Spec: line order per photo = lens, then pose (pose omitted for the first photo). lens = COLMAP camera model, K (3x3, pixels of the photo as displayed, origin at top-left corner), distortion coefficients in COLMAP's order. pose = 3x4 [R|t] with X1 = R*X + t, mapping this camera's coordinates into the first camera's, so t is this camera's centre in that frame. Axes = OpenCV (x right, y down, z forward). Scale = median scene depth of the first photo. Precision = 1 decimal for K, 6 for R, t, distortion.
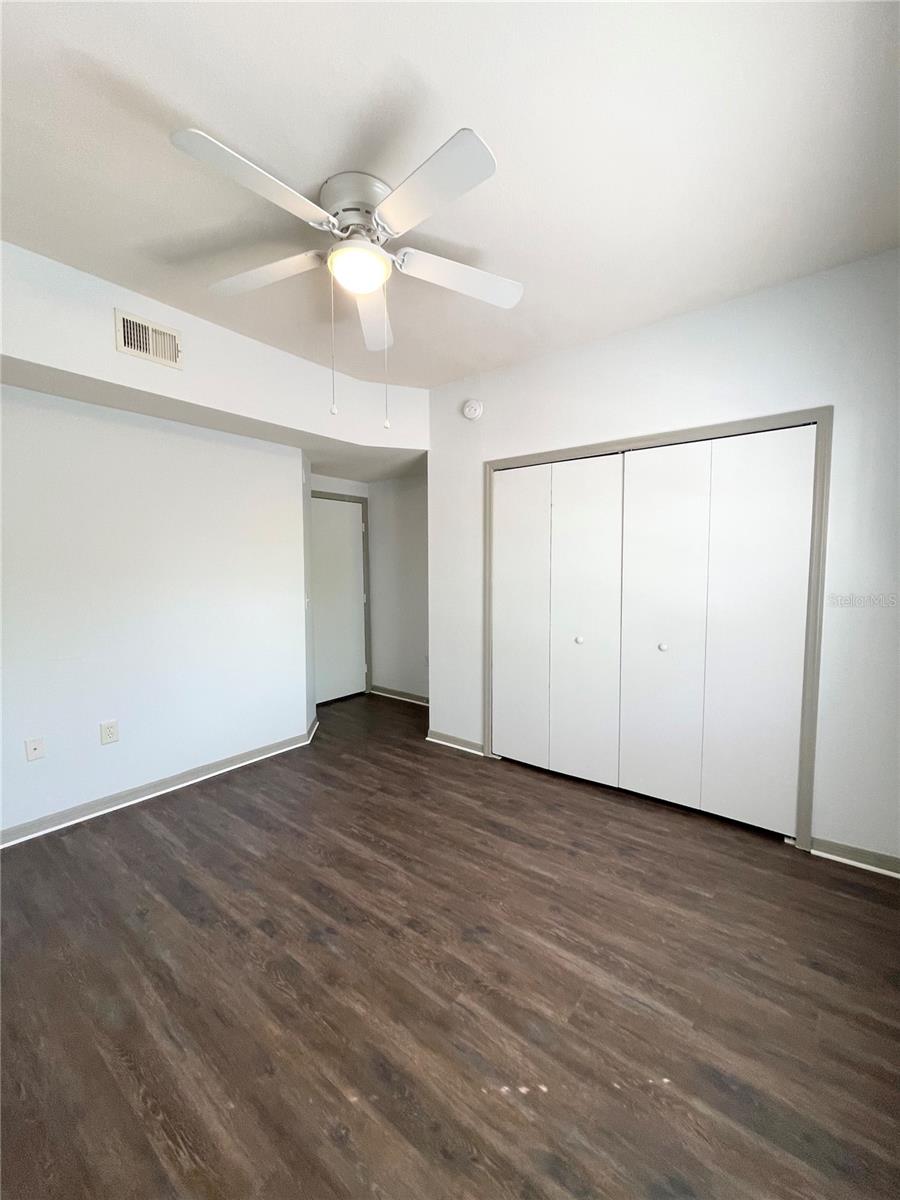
lens RADIAL K [[484.4, 0, 449.2], [0, 484.4, 595.3], [0, 0, 1]] dist [-0.001596, 0.000587]
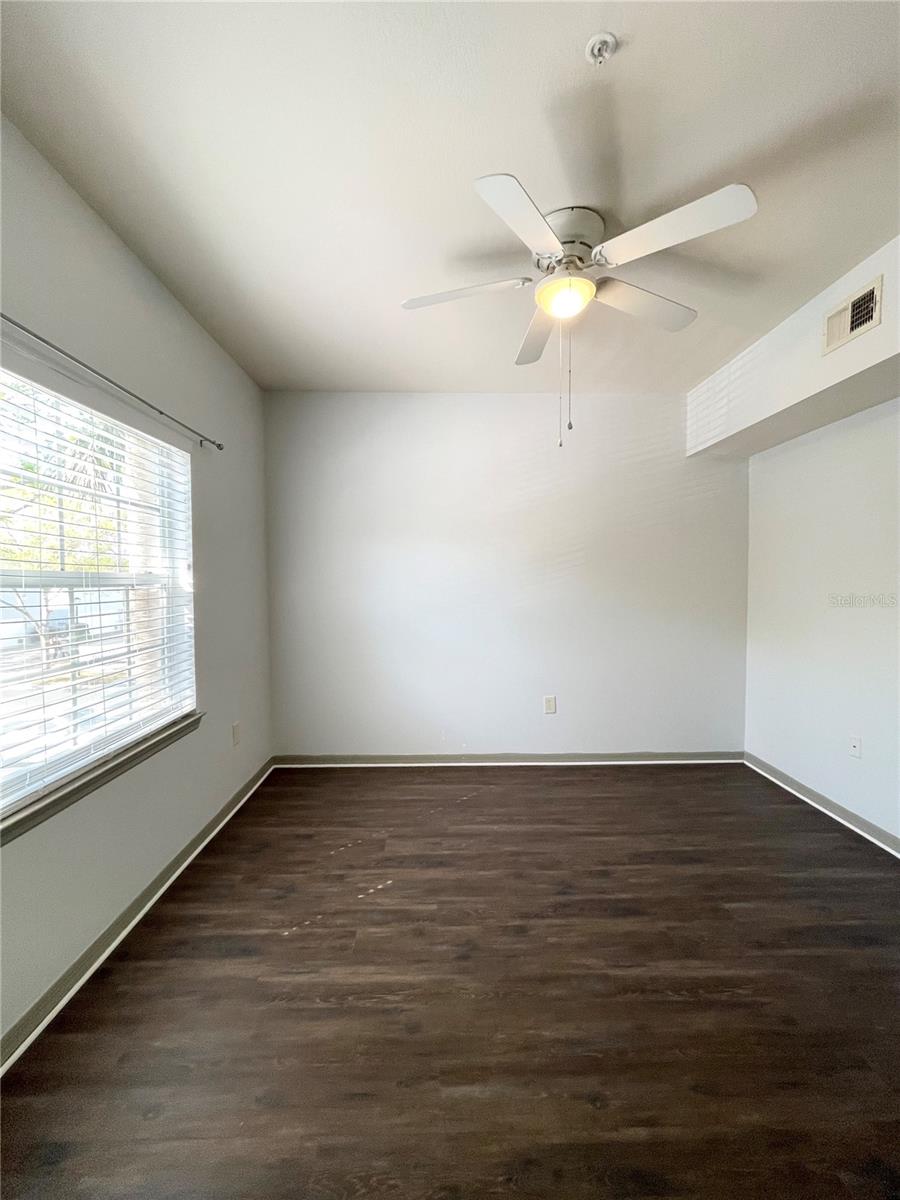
lens RADIAL K [[487.0, 0, 448.9], [0, 487.0, 596.6], [0, 0, 1]] dist [0.001125, 0.000980]
pose [[-0.774811, 0.027856, -0.631579, 0.685892], [-0.032598, 0.995939, 0.083916, -0.097338], [0.631352, 0.085607, -0.770757, 1.679639]]
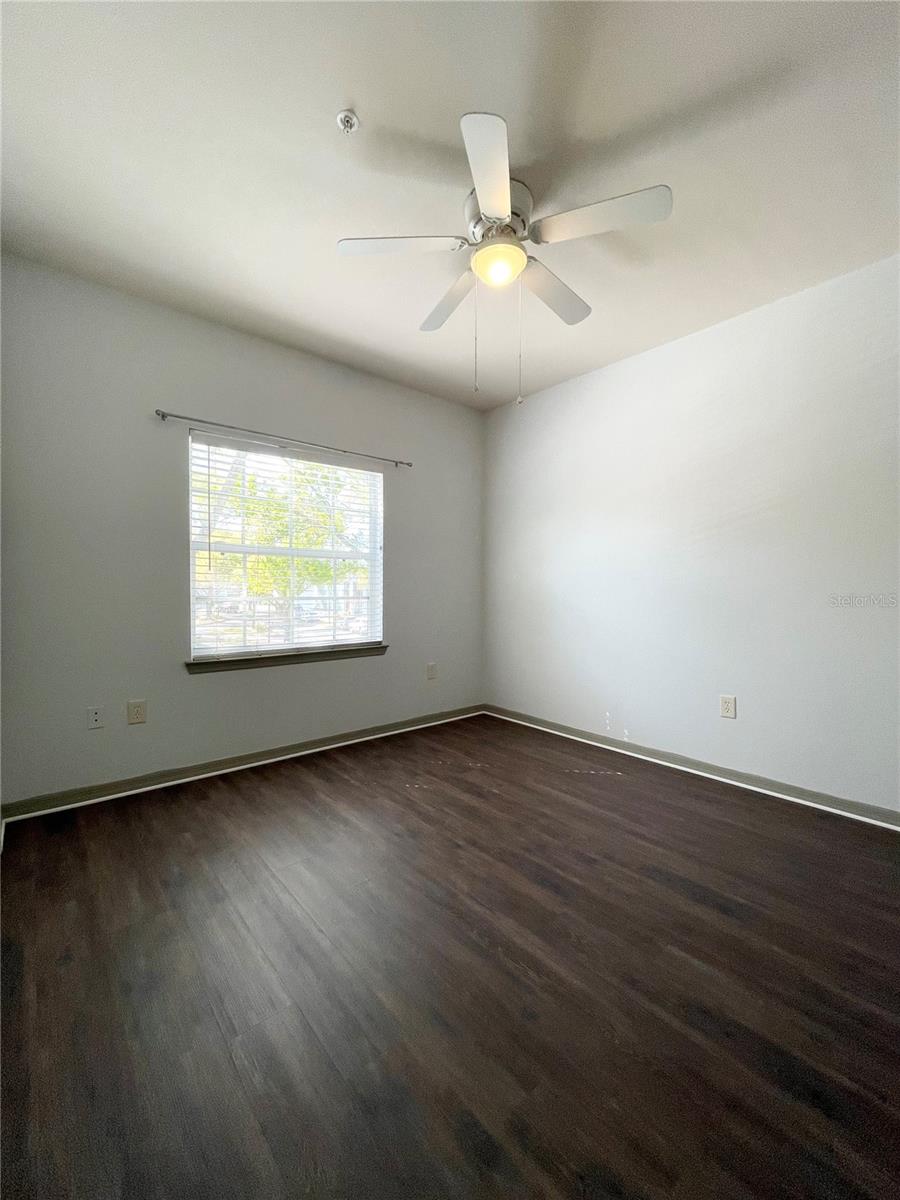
lens RADIAL K [[484.4, 0, 449.2], [0, 484.4, 595.3], [0, 0, 1]] dist [-0.001596, 0.000587]
pose [[-0.980978, -0.005256, 0.194050, -0.284067], [0.009631, 0.997085, 0.075694, 0.006542], [-0.193882, 0.076123, -0.978067, 2.131491]]
